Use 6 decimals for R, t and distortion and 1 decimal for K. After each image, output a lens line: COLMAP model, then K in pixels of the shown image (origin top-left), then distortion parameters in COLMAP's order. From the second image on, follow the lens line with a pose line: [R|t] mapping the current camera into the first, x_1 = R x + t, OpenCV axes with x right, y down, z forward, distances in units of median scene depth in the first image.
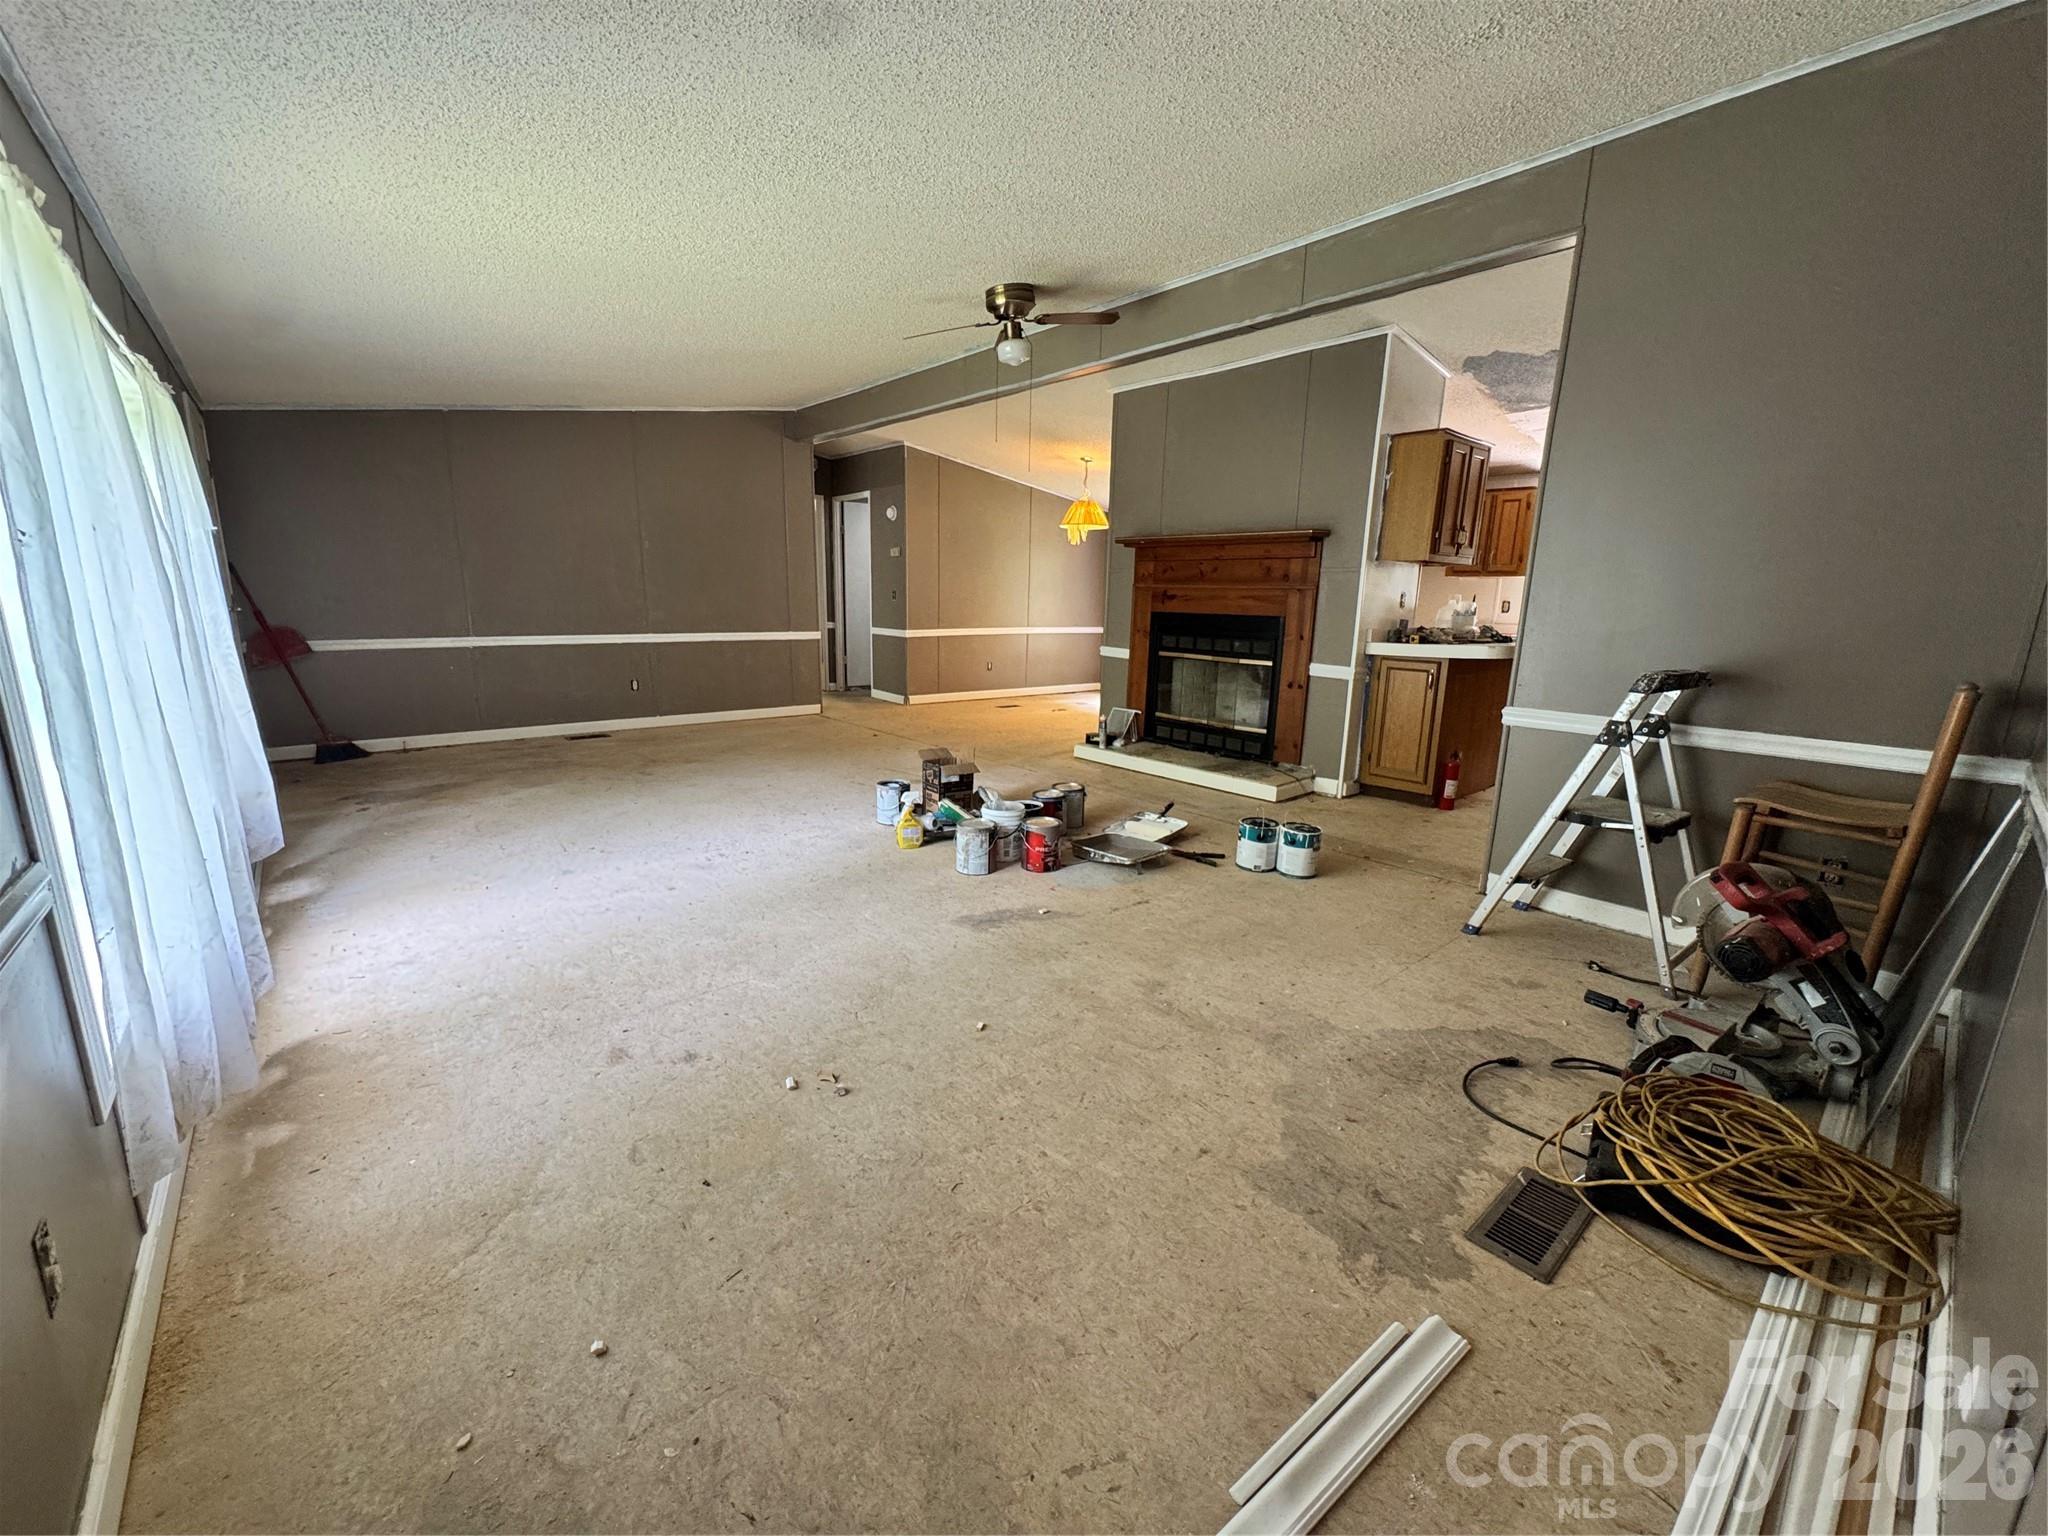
lens RADIAL K [[815.0, 0, 1019.2], [0, 815.0, 772.0], [0, 0, 1]] dist [-0.007380, -0.000101]
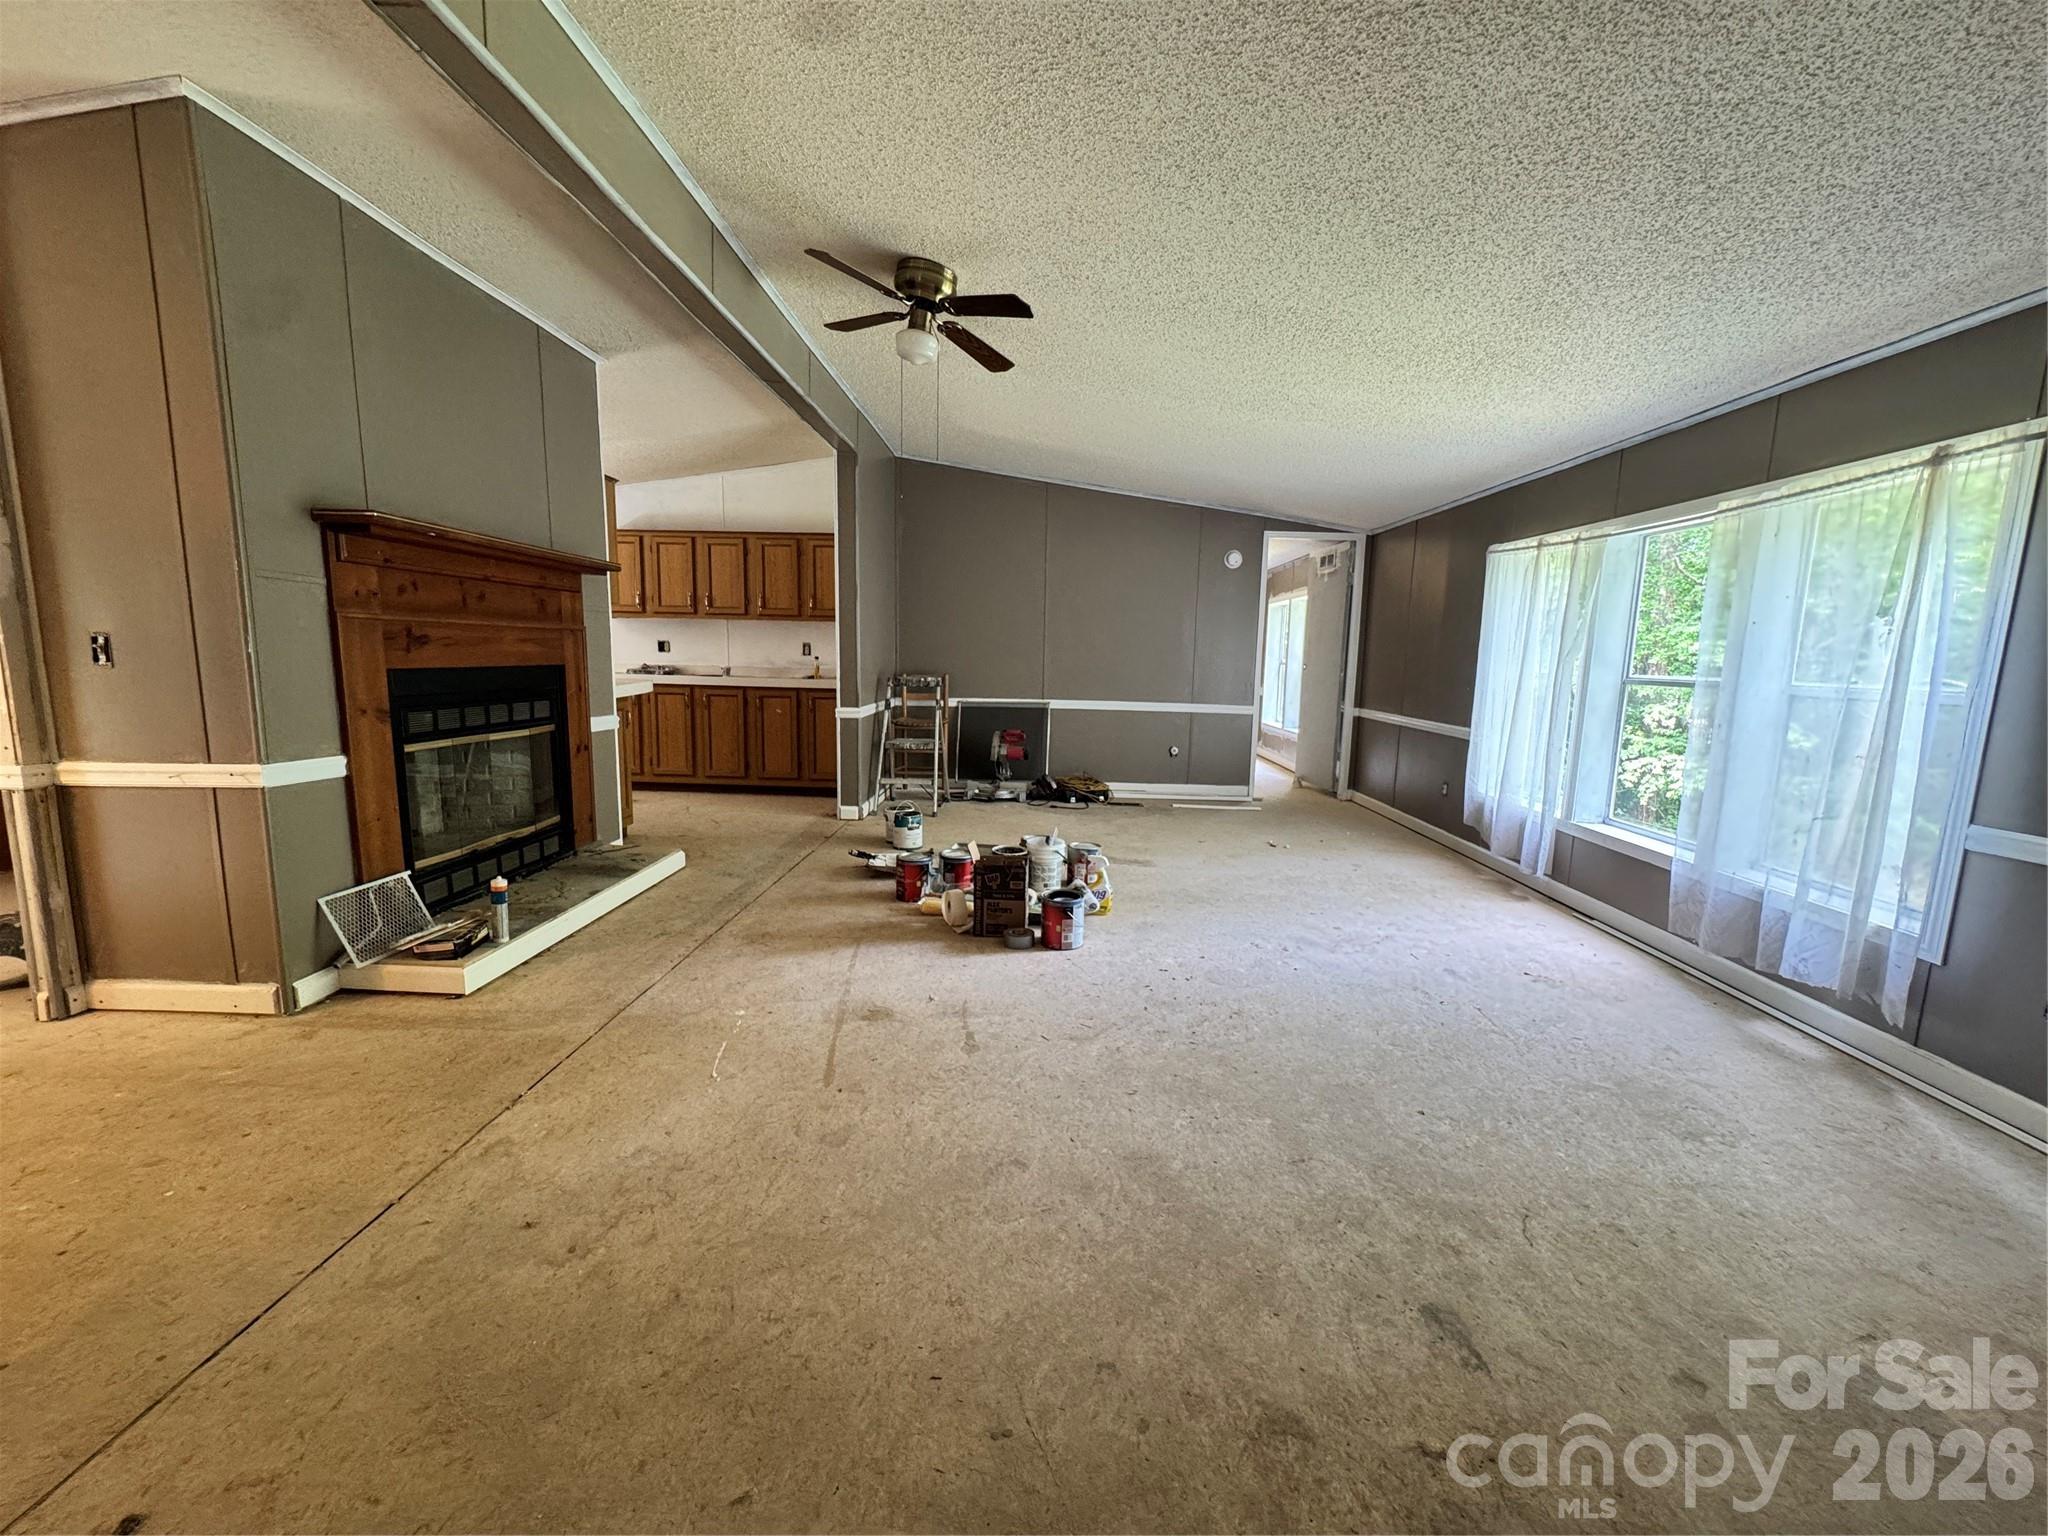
lens RADIAL K [[819.8, 0, 1022.5], [0, 819.8, 772.4], [0, 0, 1]] dist [-0.003039, -0.000100]
pose [[-0.736888, -0.134610, 0.662477, -0.534137], [0.106465, 0.944637, 0.310366, -0.294055], [-0.667578, 0.299235, -0.681761, 1.290107]]
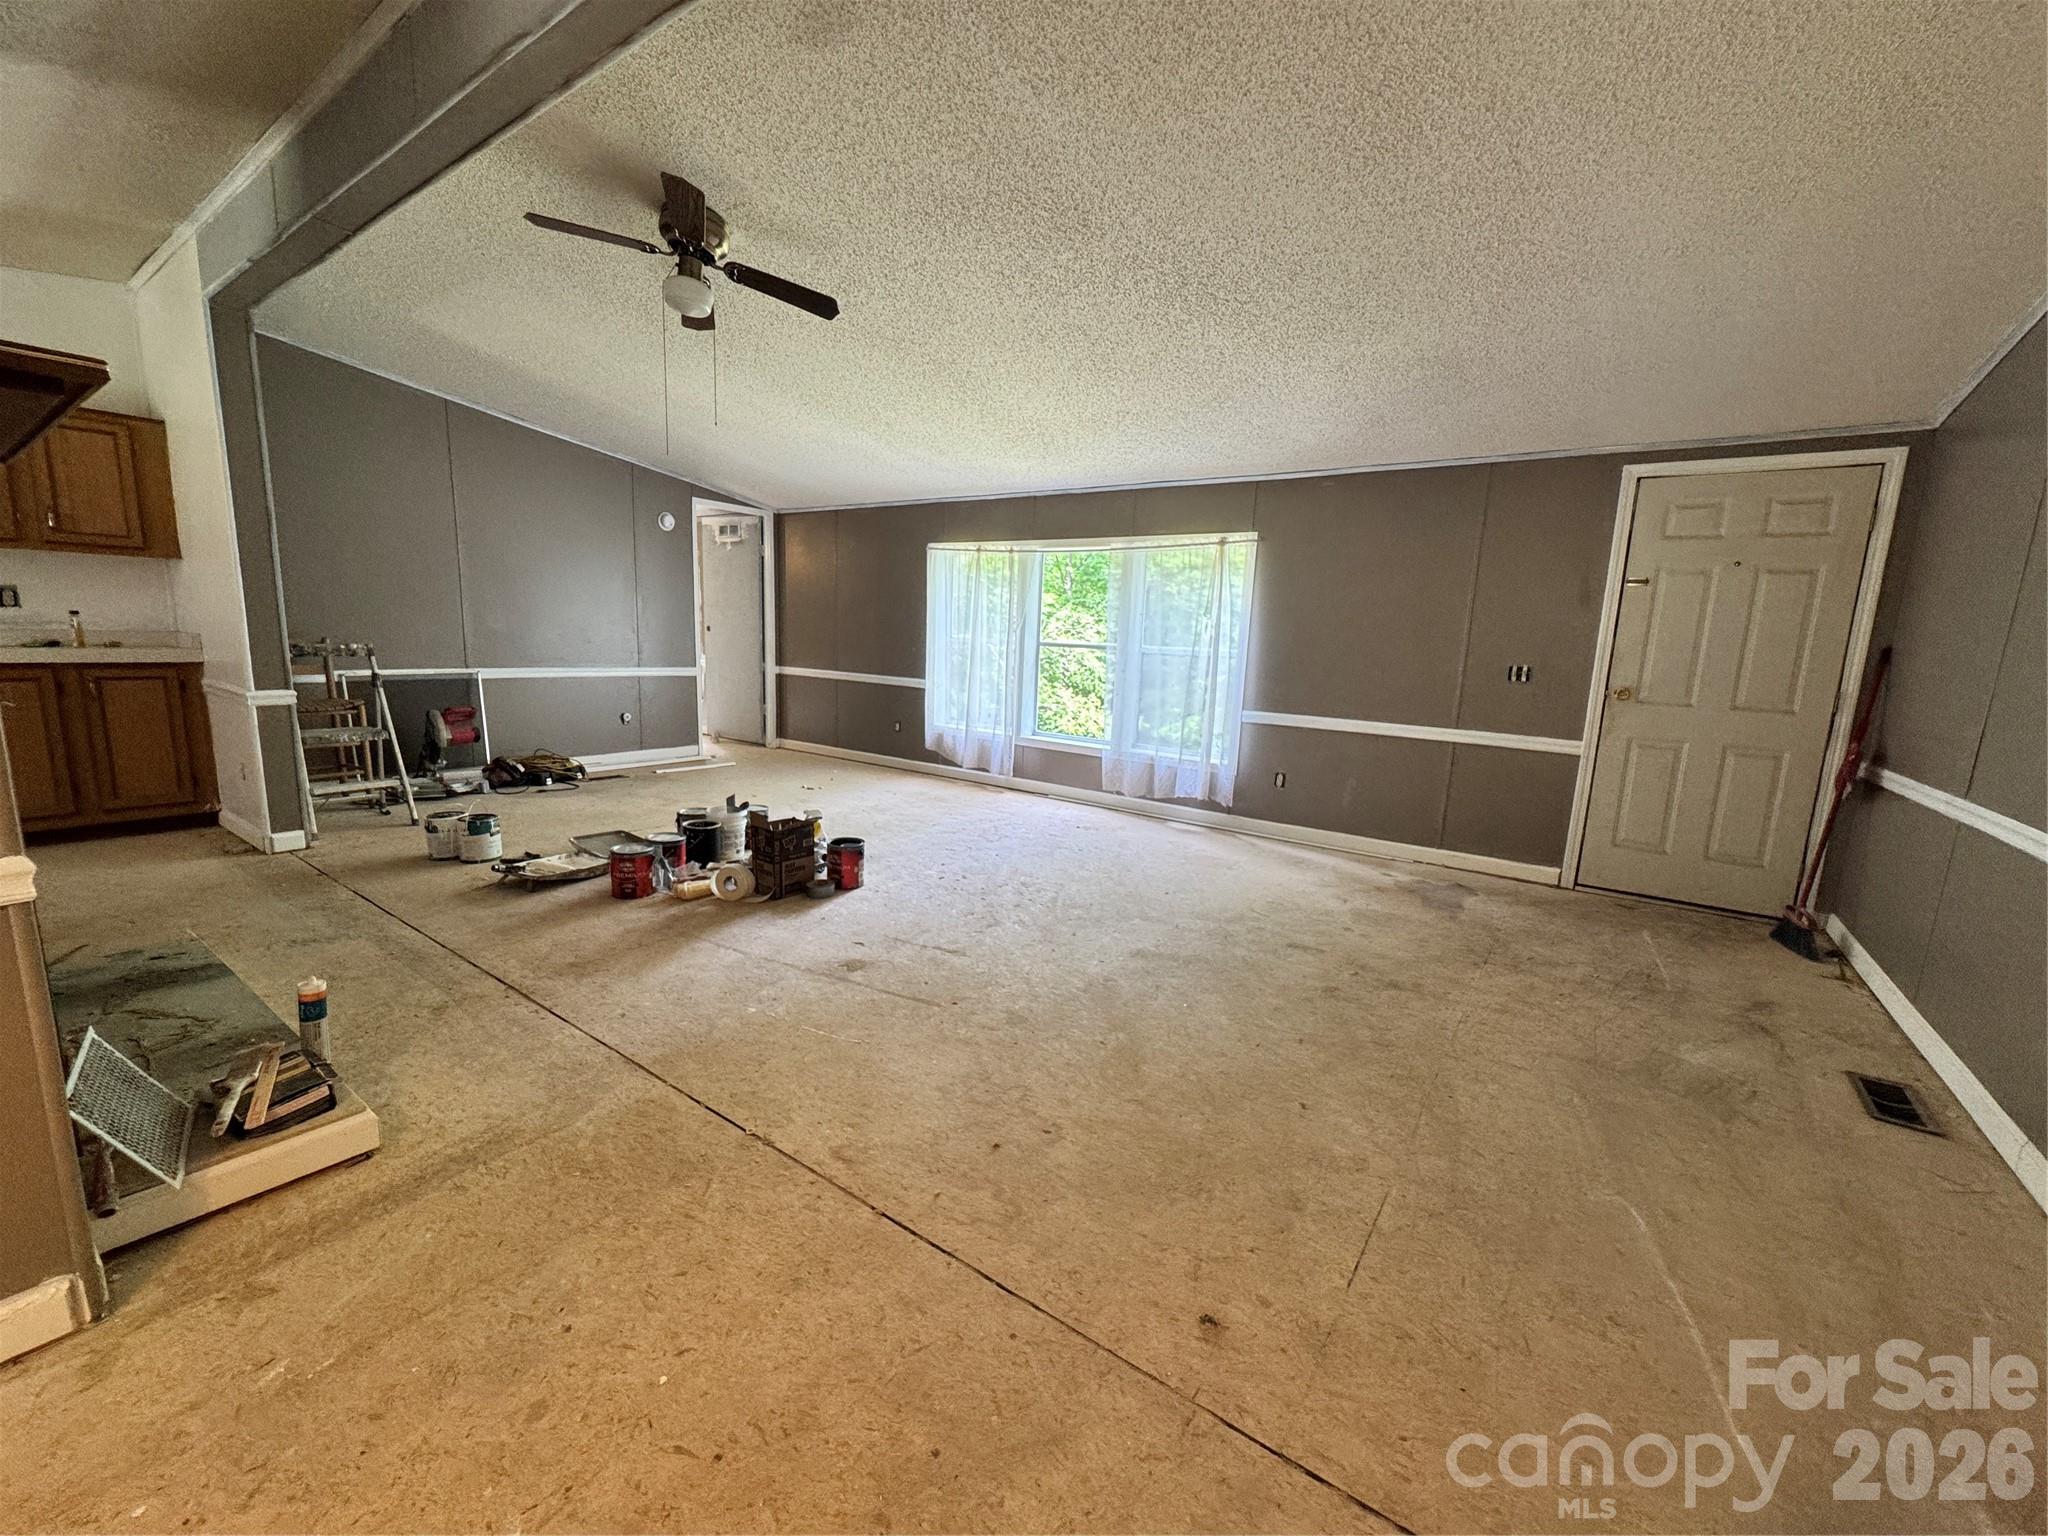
lens RADIAL K [[819.8, 0, 1022.5], [0, 819.8, 772.4], [0, 0, 1]] dist [-0.003039, -0.000100]
pose [[-0.969981, -0.019807, -0.242373, -0.102419], [-0.109118, 0.926158, 0.361006, -0.338593], [0.217325, 0.376616, -0.900517, 1.535117]]
